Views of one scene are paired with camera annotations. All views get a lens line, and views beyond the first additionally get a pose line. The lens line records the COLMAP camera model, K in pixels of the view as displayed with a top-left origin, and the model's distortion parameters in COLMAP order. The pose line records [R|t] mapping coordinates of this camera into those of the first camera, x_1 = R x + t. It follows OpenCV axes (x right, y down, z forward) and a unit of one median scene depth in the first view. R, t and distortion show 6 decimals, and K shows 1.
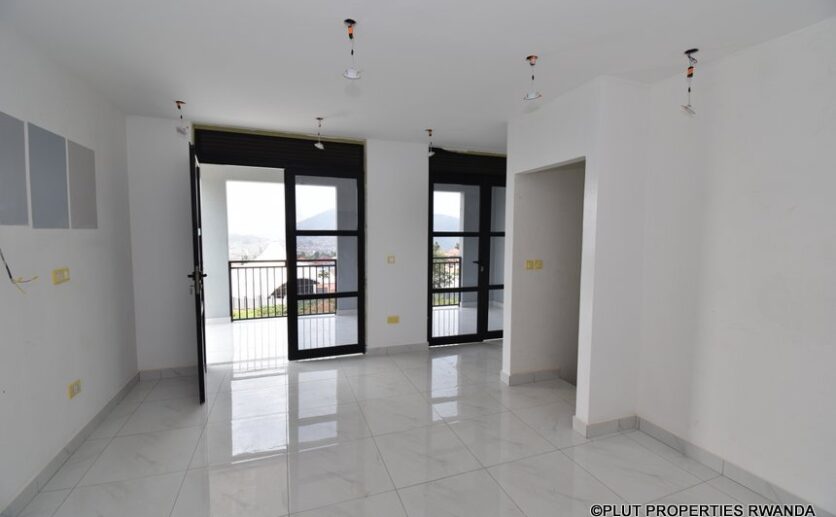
lens RADIAL K [[367.4, 0, 417.1], [0, 367.4, 260.2], [0, 0, 1]] dist [0.017530, -0.024353]
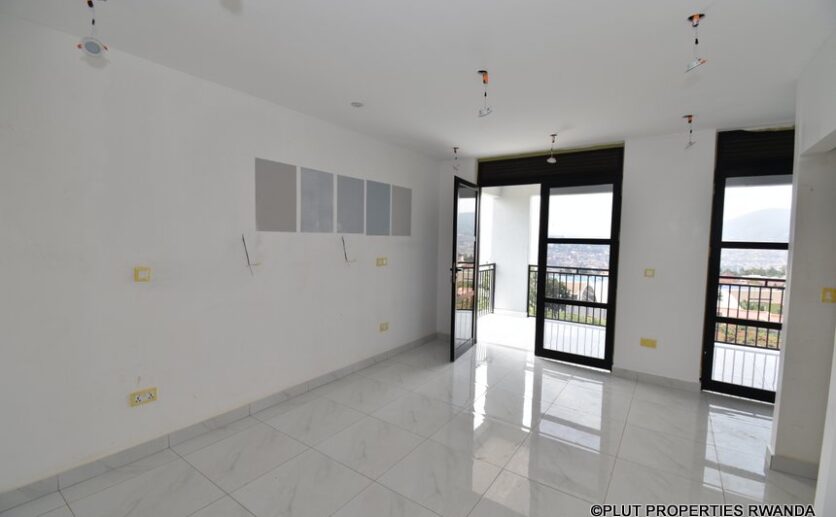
lens RADIAL K [[367.4, 0, 417.1], [0, 367.4, 260.2], [0, 0, 1]] dist [0.017530, -0.024353]
pose [[0.572162, 0.055476, -0.818262, 0.339039], [-0.075576, 0.997031, 0.014750, -0.002840], [0.816651, 0.053402, 0.574656, 0.057369]]
